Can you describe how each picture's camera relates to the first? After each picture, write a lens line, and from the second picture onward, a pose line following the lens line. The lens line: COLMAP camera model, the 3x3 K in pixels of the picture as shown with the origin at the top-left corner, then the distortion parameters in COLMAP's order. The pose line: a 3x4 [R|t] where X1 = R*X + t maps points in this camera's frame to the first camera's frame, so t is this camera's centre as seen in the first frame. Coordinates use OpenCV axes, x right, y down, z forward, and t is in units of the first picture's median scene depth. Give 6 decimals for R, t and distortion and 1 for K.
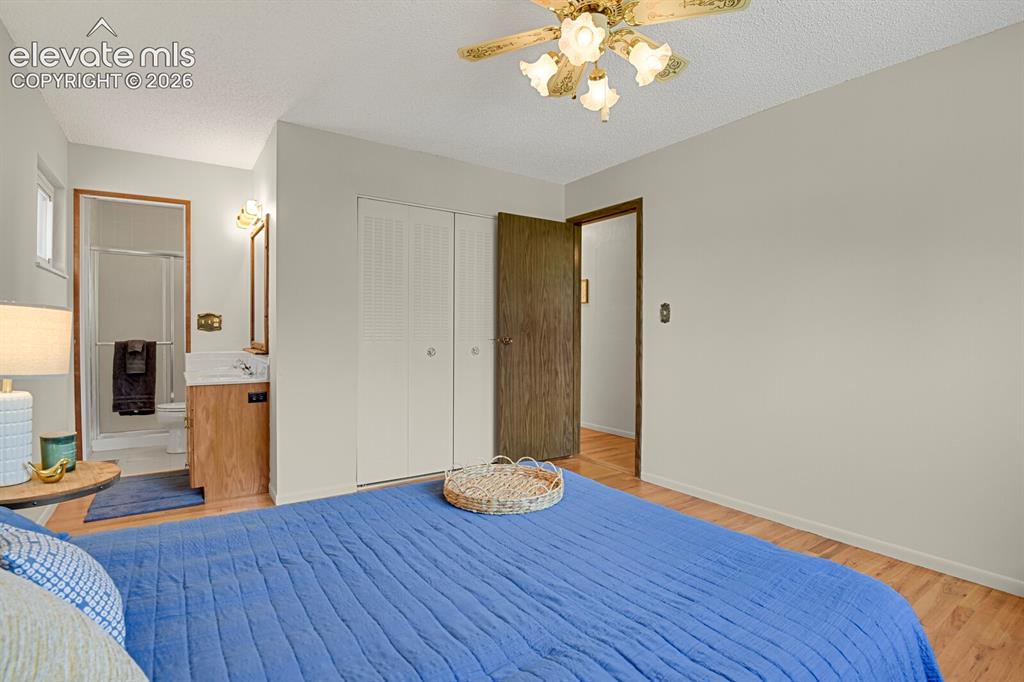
lens RADIAL K [[504.2, 0, 511.5], [0, 504.2, 336.5], [0, 0, 1]] dist [-0.021671, -0.003538]
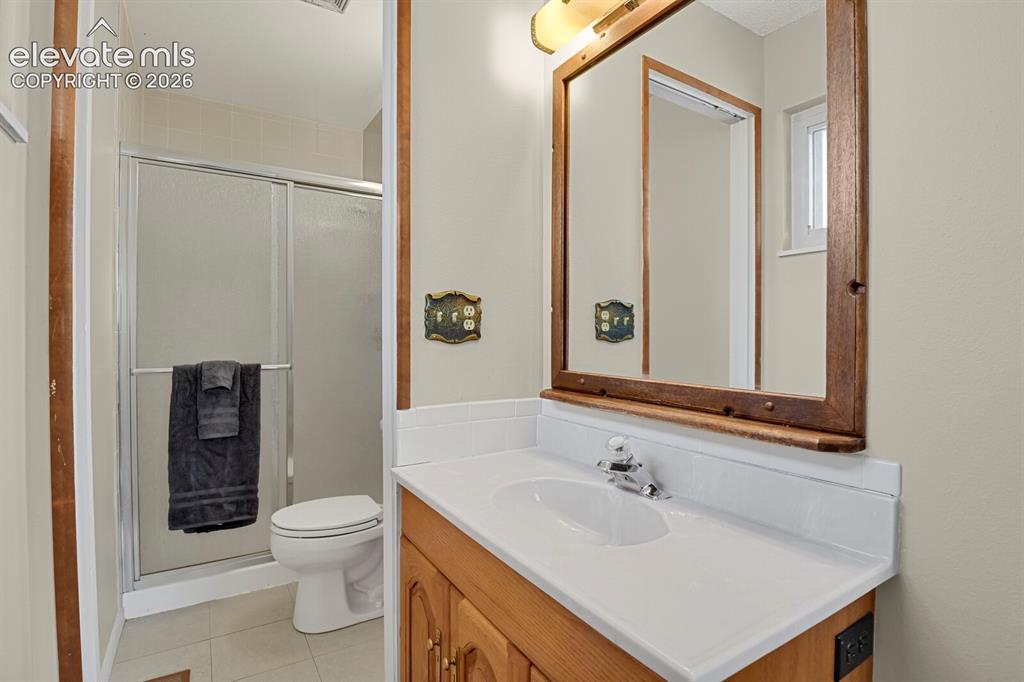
lens RADIAL K [[504.2, 0, 513.9], [0, 504.2, 344.7], [0, 0, 1]] dist [-0.021671, -0.003538]
pose [[0.999268, 0.002291, -0.038177, -0.484598], [-0.002207, 0.999995, 0.002251, -0.009433], [0.038182, -0.002165, 0.999268, 0.576577]]
